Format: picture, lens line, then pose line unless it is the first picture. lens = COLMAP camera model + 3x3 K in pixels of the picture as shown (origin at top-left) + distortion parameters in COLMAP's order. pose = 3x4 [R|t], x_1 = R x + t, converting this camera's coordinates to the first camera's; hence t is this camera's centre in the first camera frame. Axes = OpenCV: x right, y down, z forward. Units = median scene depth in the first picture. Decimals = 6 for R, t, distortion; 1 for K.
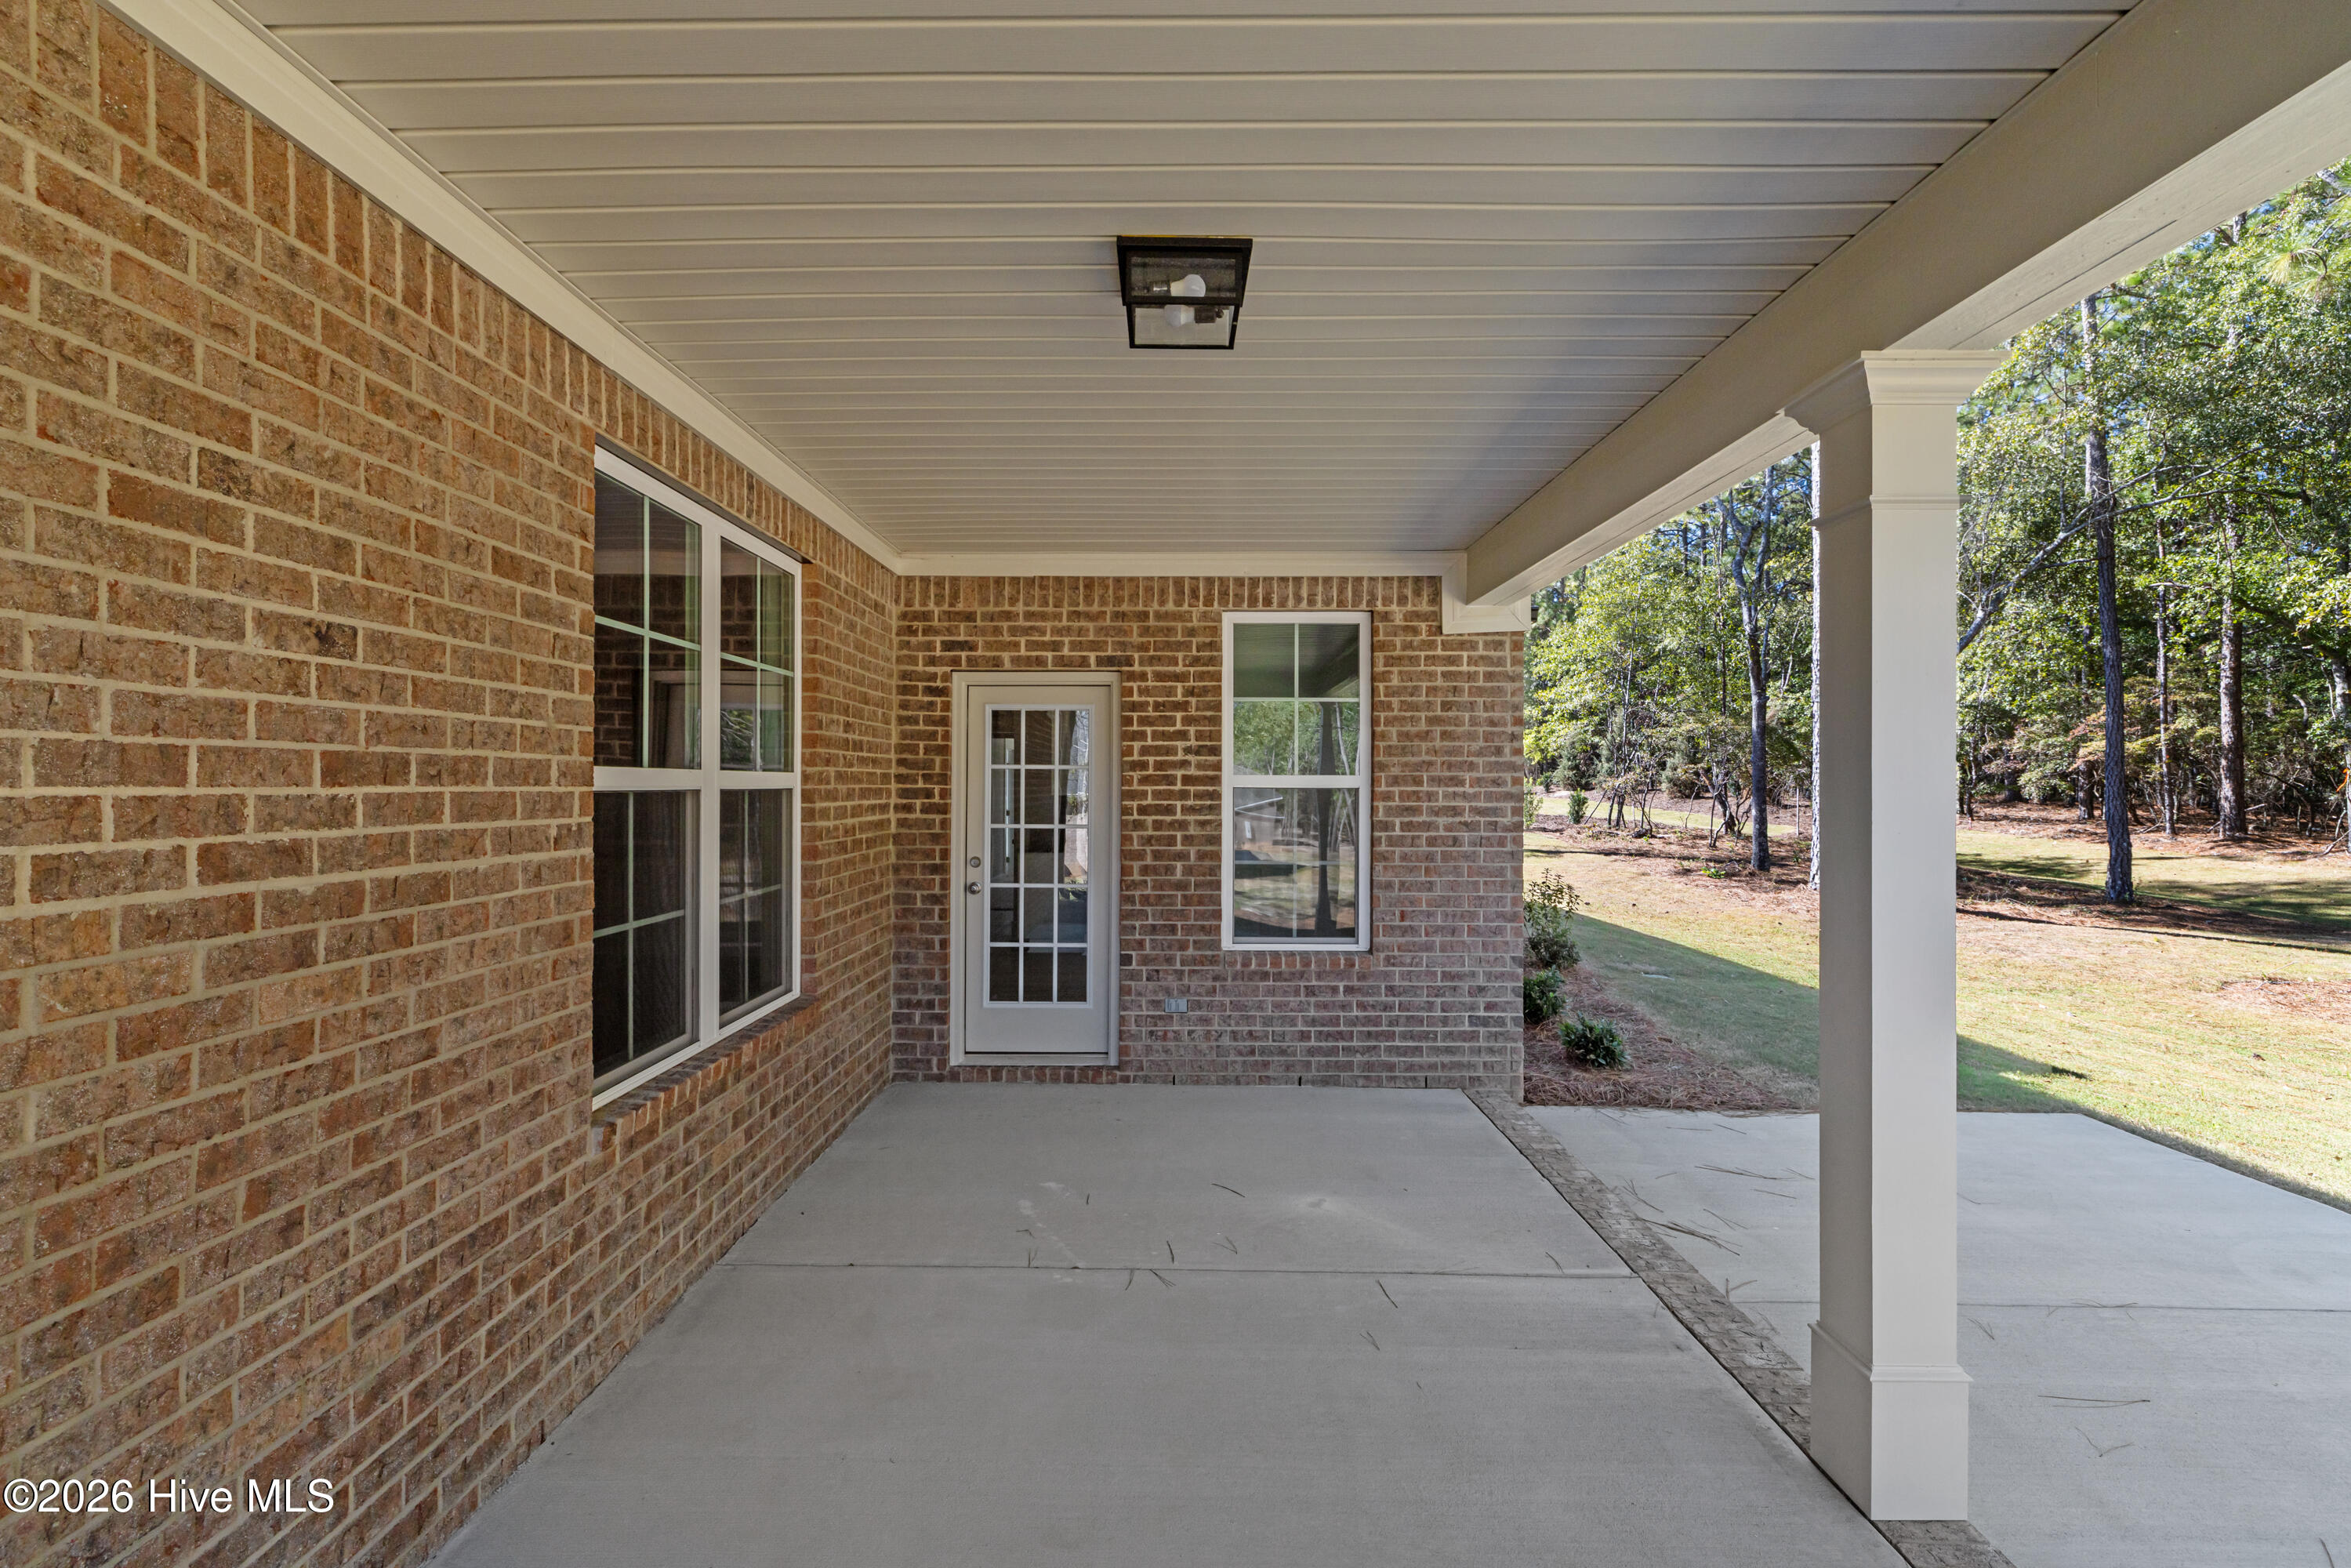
lens RADIAL K [[1014.2, 0, 1172.6], [0, 1014.2, 783.9], [0, 0, 1]] dist [-0.000009, 0.001835]
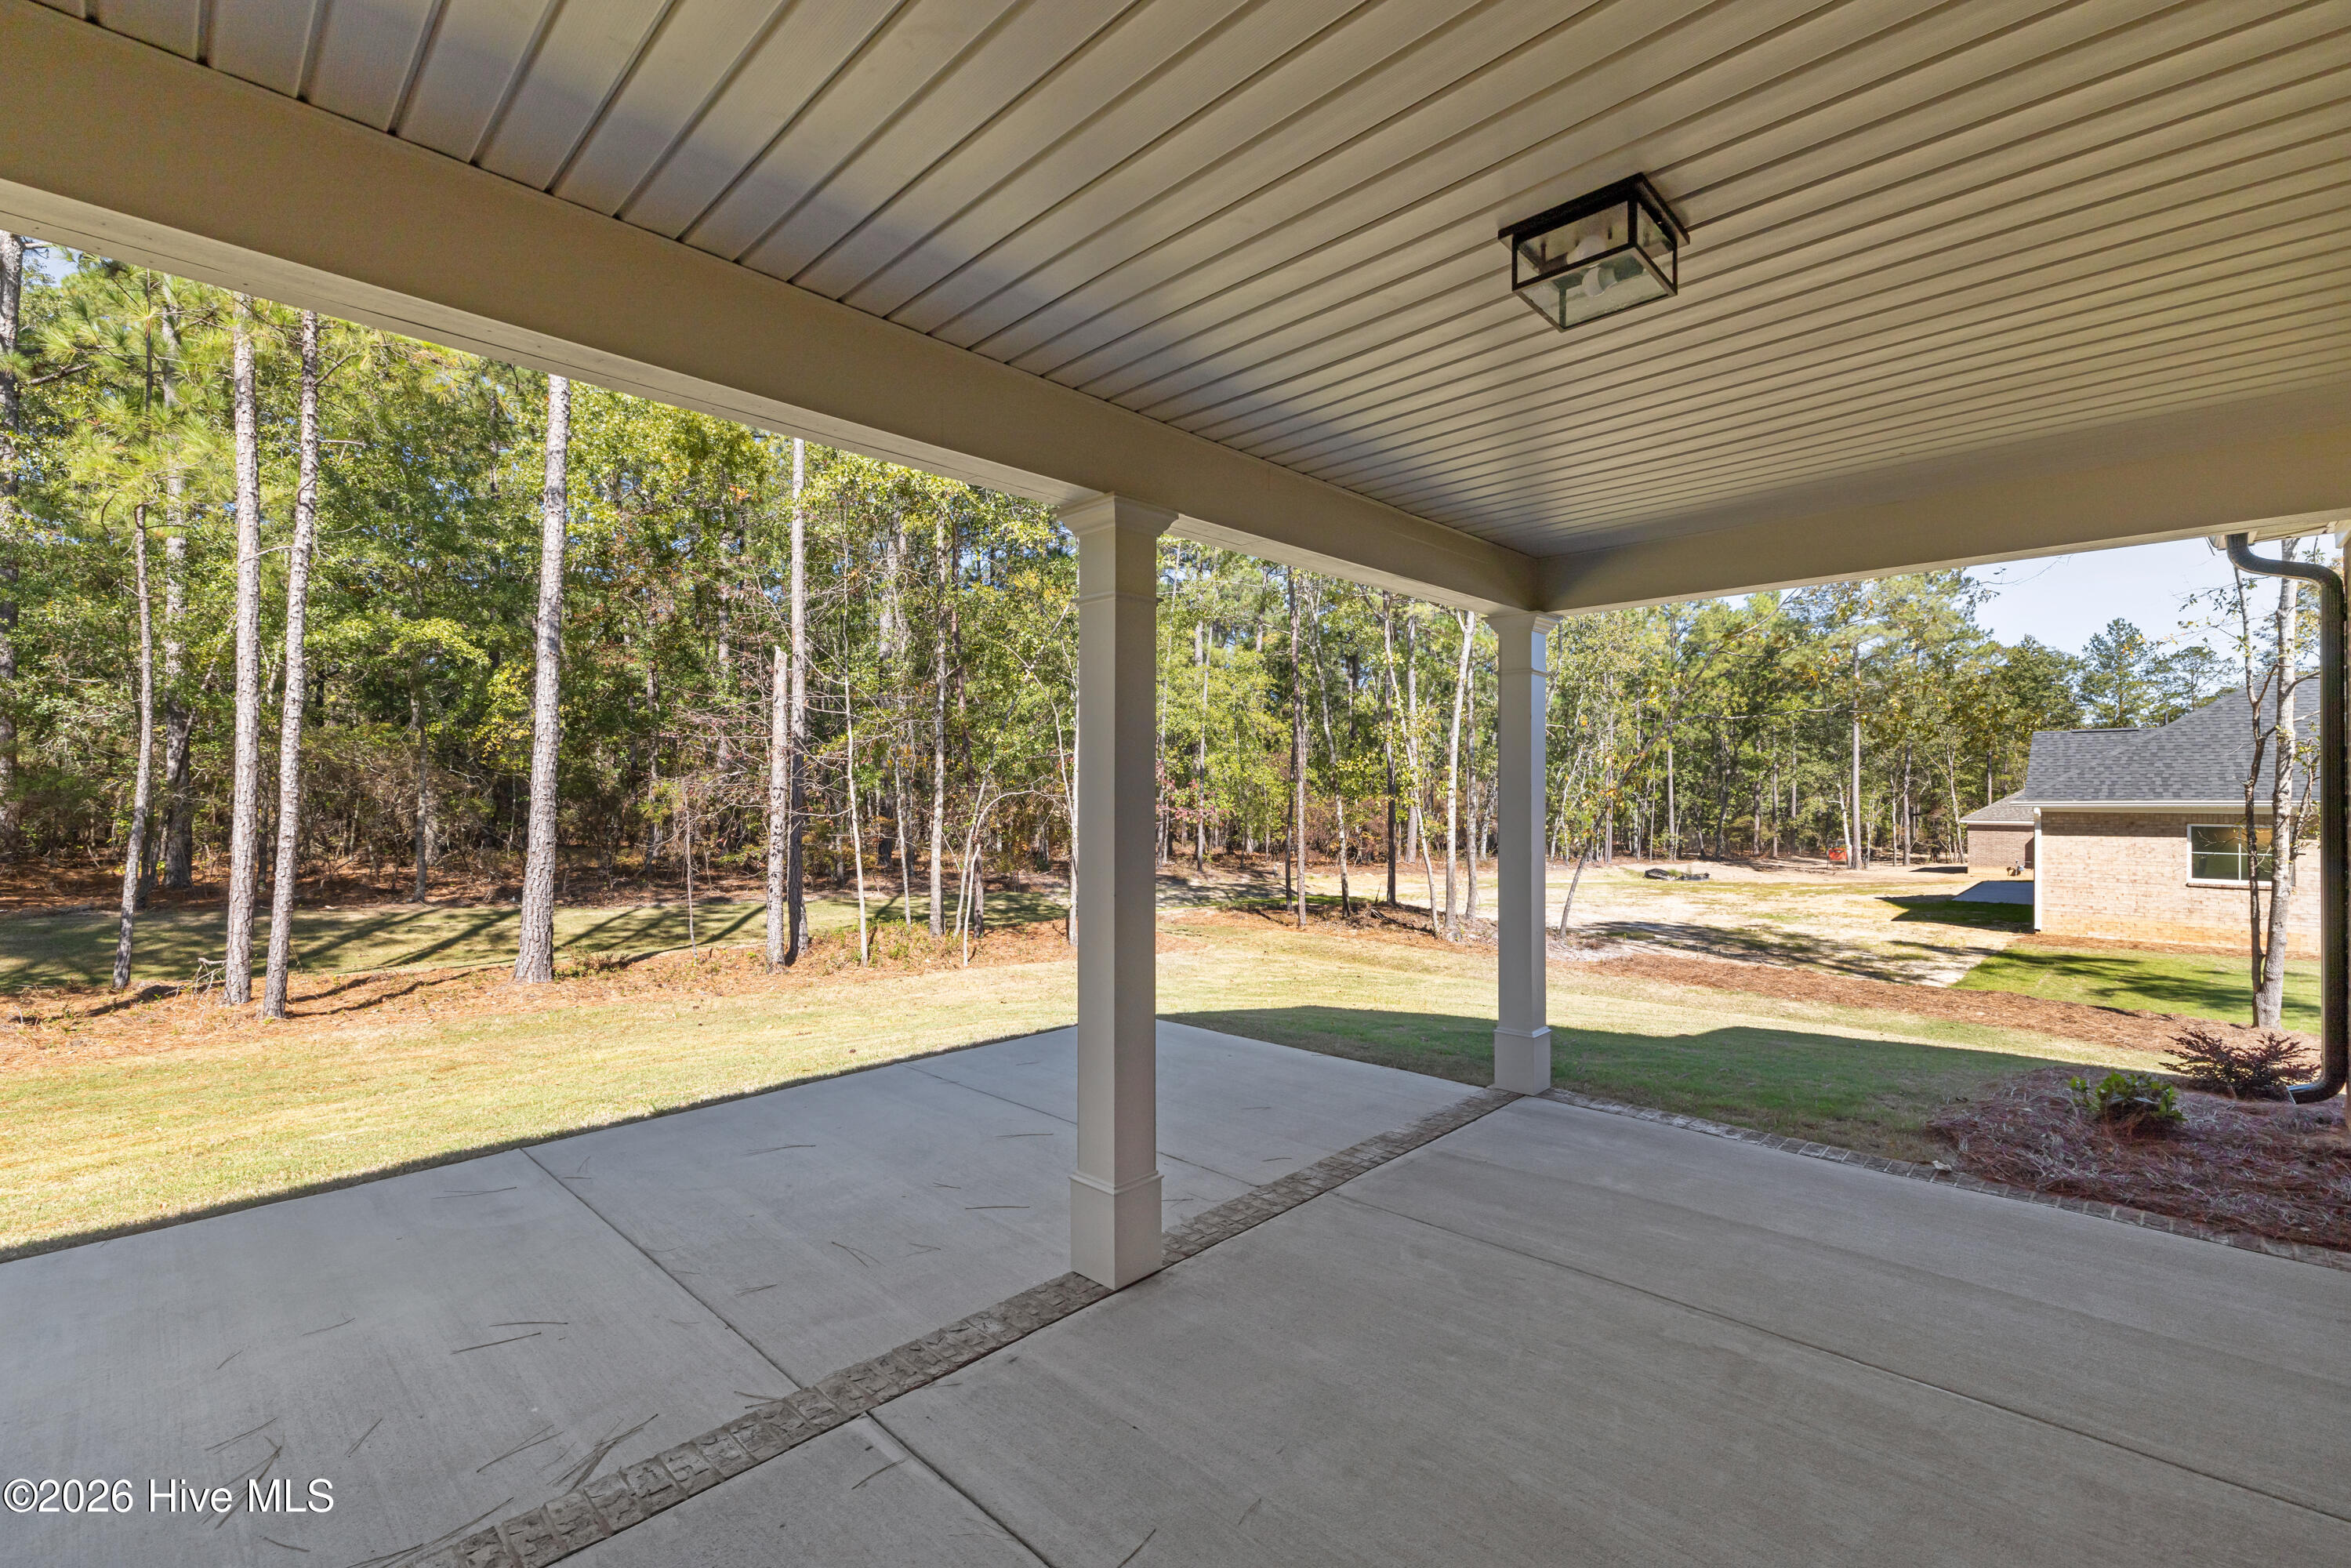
lens RADIAL K [[1014.2, 0, 1179.6], [0, 1014.2, 791.4], [0, 0, 1]] dist [-0.000009, 0.001835]
pose [[-0.723371, -0.003725, 0.690450, -0.292659], [-0.003200, 0.999993, 0.002043, 0.001800], [-0.690452, -0.000732, -0.723377, 1.585988]]
